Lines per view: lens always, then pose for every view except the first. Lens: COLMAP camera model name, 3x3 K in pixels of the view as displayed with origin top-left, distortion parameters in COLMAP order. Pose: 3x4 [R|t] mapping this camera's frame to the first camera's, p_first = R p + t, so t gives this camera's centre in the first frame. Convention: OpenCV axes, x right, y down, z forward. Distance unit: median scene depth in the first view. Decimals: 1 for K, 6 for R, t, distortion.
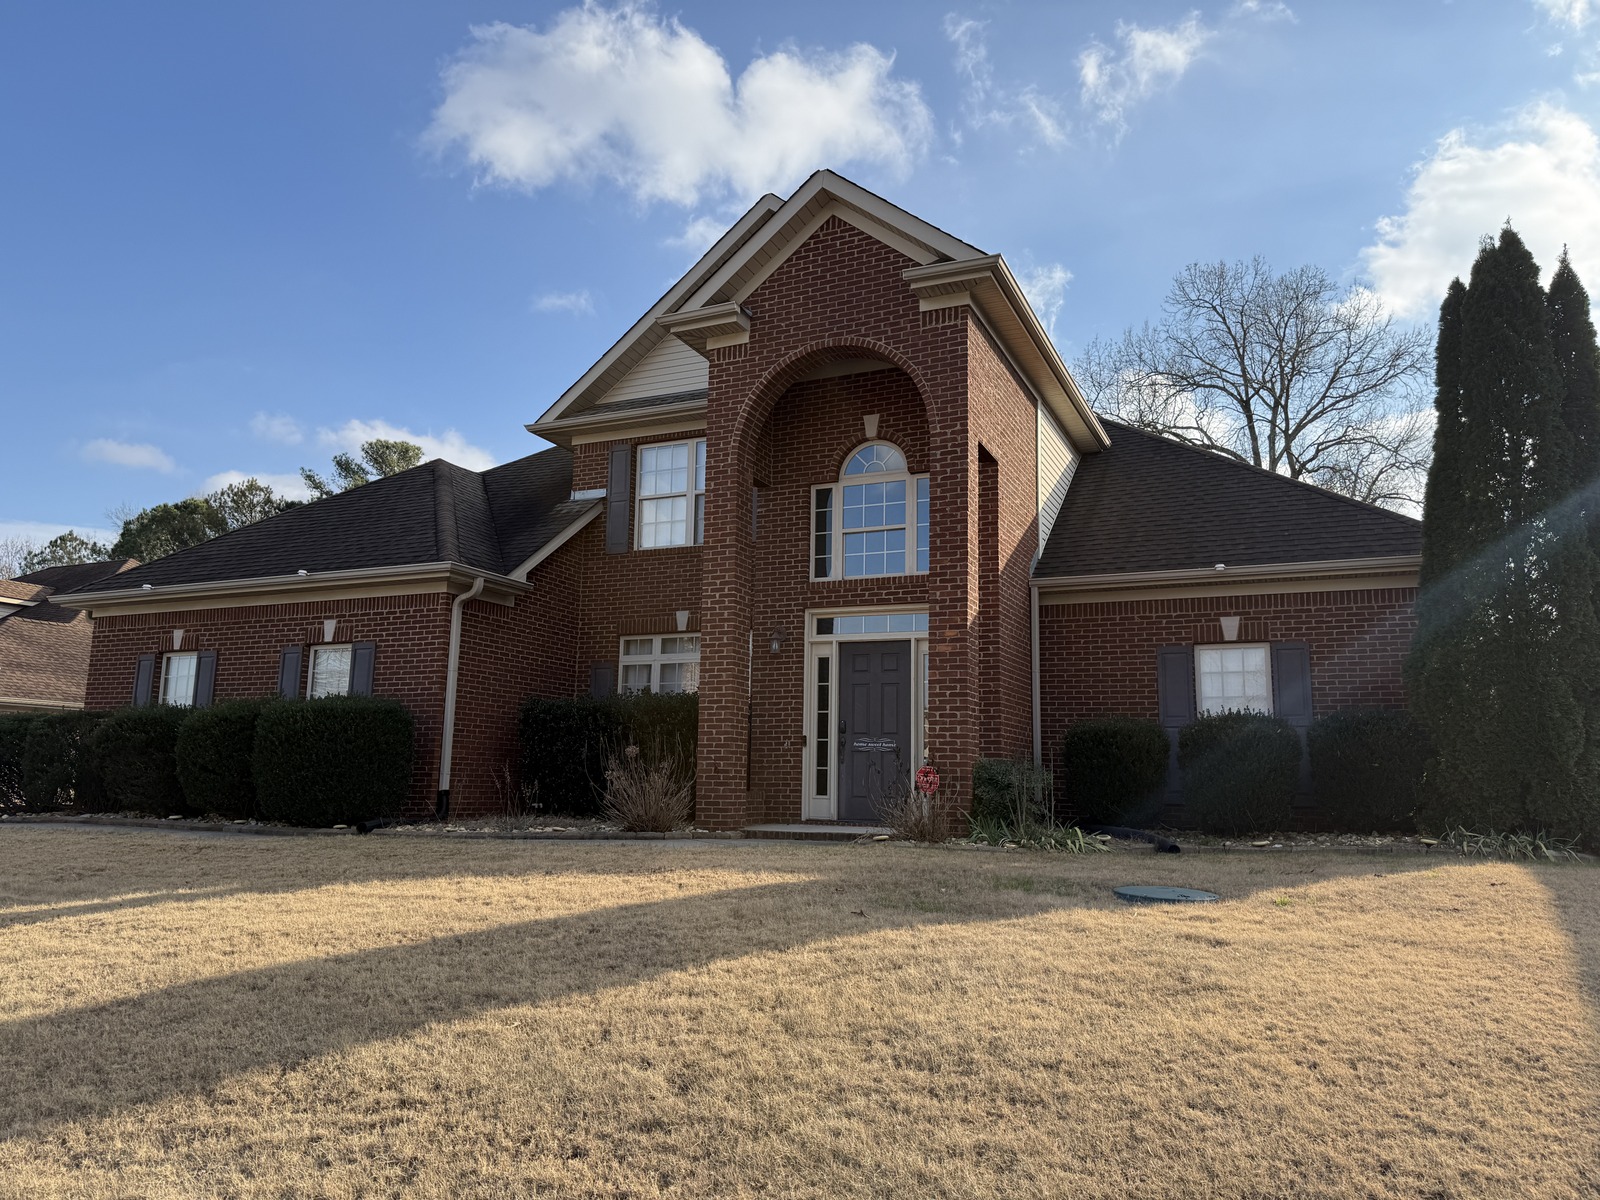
lens RADIAL K [[1138.2, 0, 807.5], [0, 1138.2, 605.2], [0, 0, 1]] dist [0.025647, -0.025945]
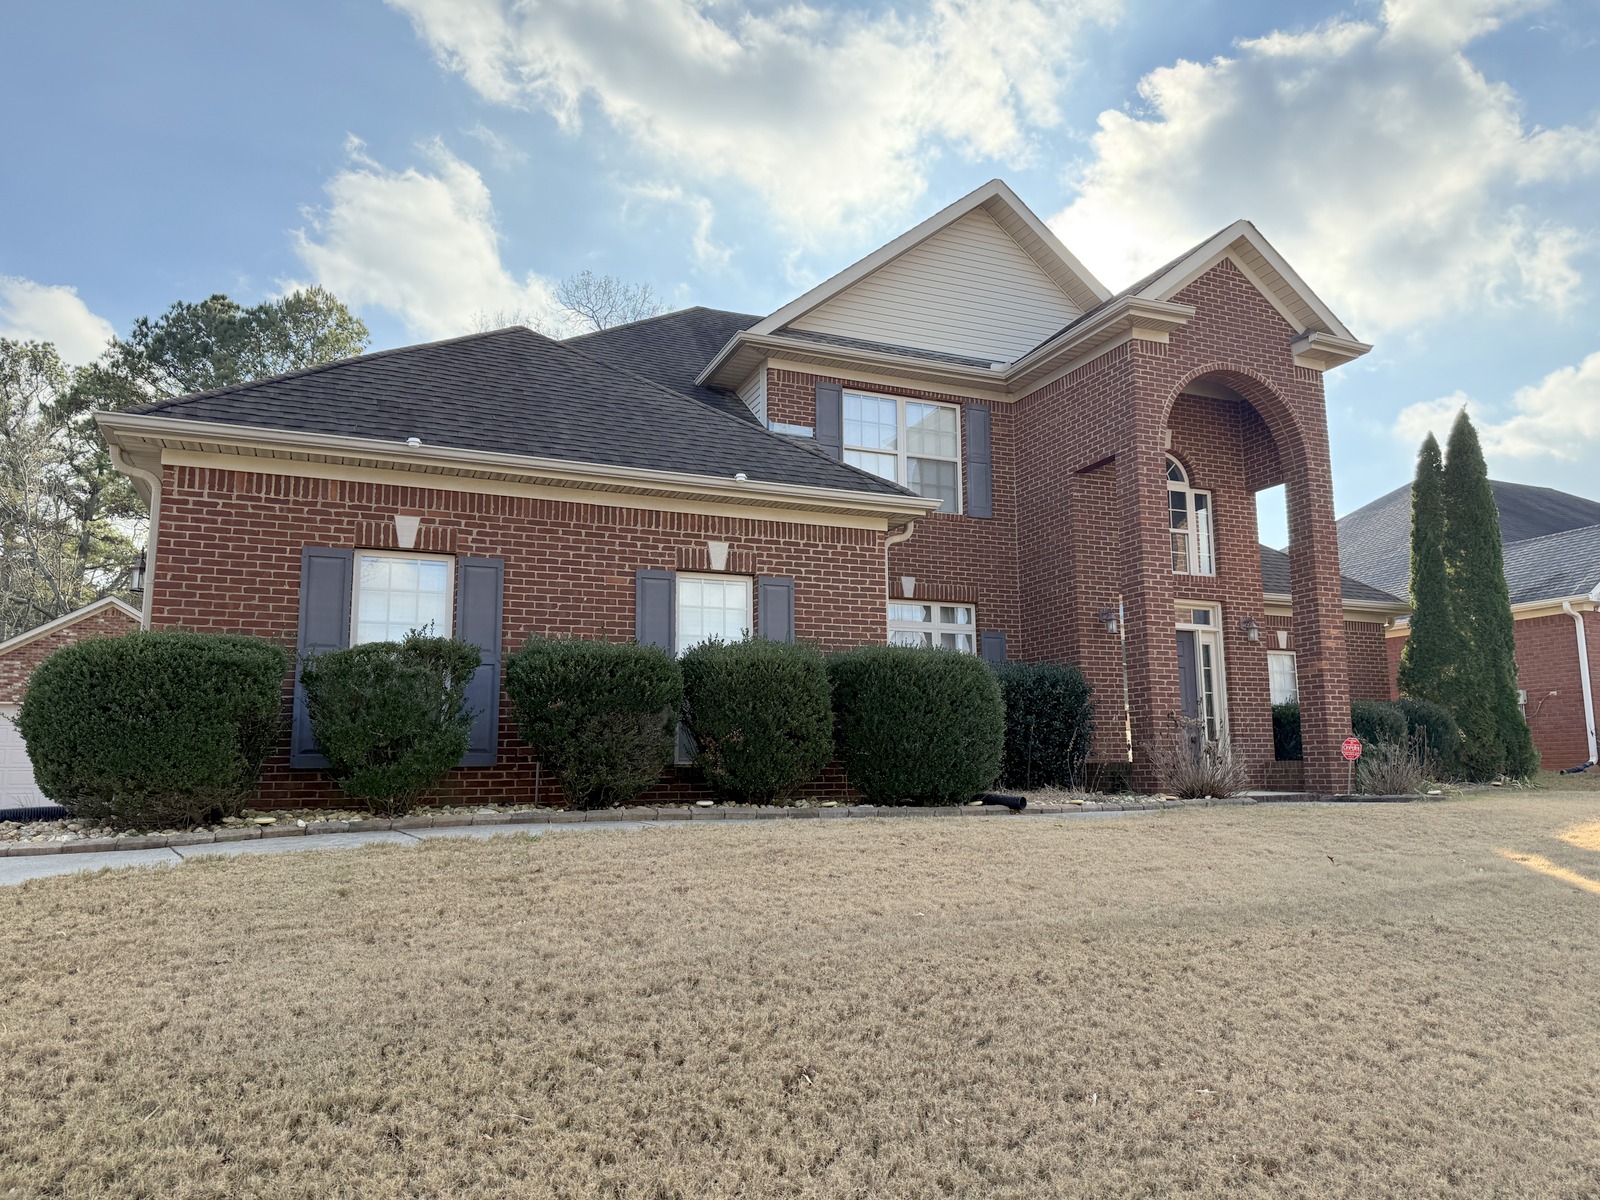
lens RADIAL K [[1138.2, 0, 811.3], [0, 1138.2, 617.0], [0, 0, 1]] dist [0.025647, -0.025945]
pose [[0.673579, 0.086895, 0.733990, -1.009681], [-0.097997, 0.994797, -0.027841, 0.084599], [-0.732590, -0.053176, 0.678590, 0.487264]]
